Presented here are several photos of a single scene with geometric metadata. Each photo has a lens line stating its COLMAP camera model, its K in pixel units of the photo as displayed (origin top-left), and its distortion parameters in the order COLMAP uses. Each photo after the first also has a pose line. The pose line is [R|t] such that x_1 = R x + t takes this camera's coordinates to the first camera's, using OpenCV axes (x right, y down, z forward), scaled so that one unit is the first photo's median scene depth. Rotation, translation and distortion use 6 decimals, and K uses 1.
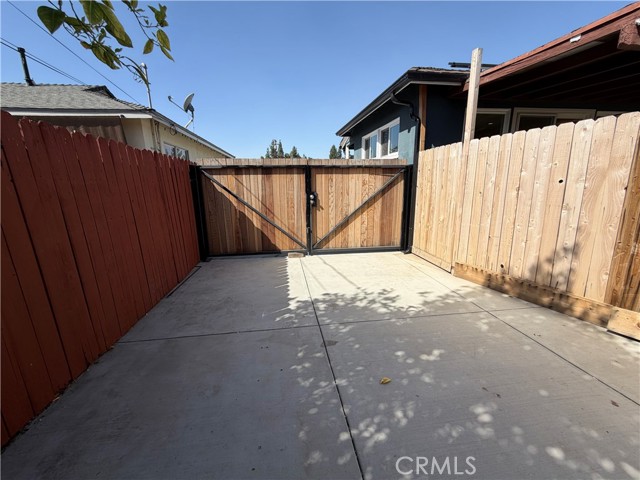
lens RADIAL K [[255.2, 0, 317.2], [0, 255.2, 240.9], [0, 0, 1]] dist [0.001018, -0.000257]
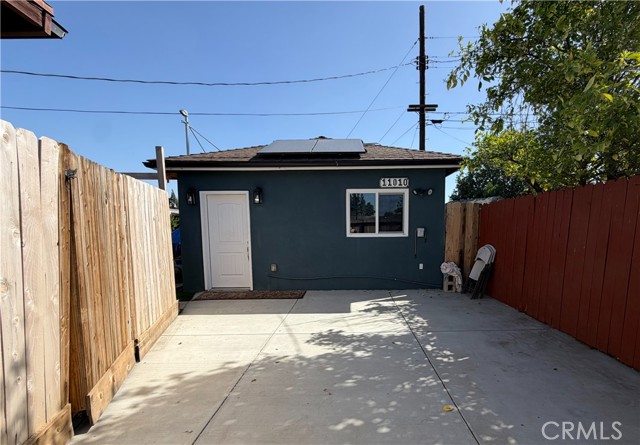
lens RADIAL K [[358.0, 0, 320.7], [0, 358.0, 265.2], [0, 0, 1]] dist [-0.000487, 0.000081]
pose [[-0.986580, 0.003479, 0.163244, 0.342979], [0.055642, 0.947096, 0.316090, -0.460848], [-0.153508, 0.320931, -0.934579, 1.997280]]
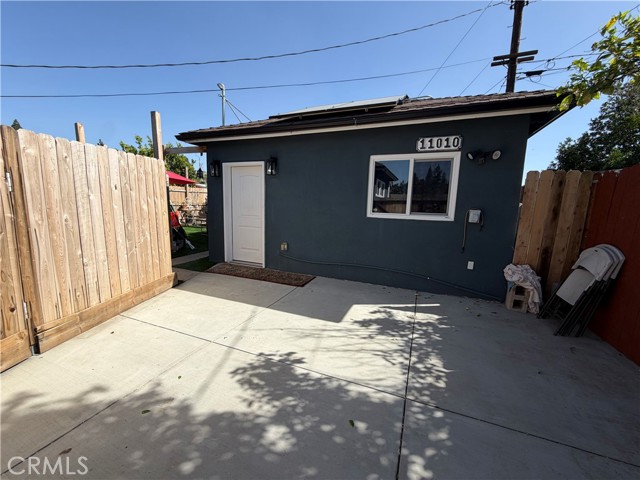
lens RADIAL K [[255.2, 0, 317.2], [0, 255.2, 240.9], [0, 0, 1]] dist [0.001018, -0.000257]
pose [[-0.849419, -0.088528, 0.520240, 0.026571], [0.100361, 0.940737, 0.323947, -0.182092], [-0.518087, 0.327379, -0.790195, 0.755140]]
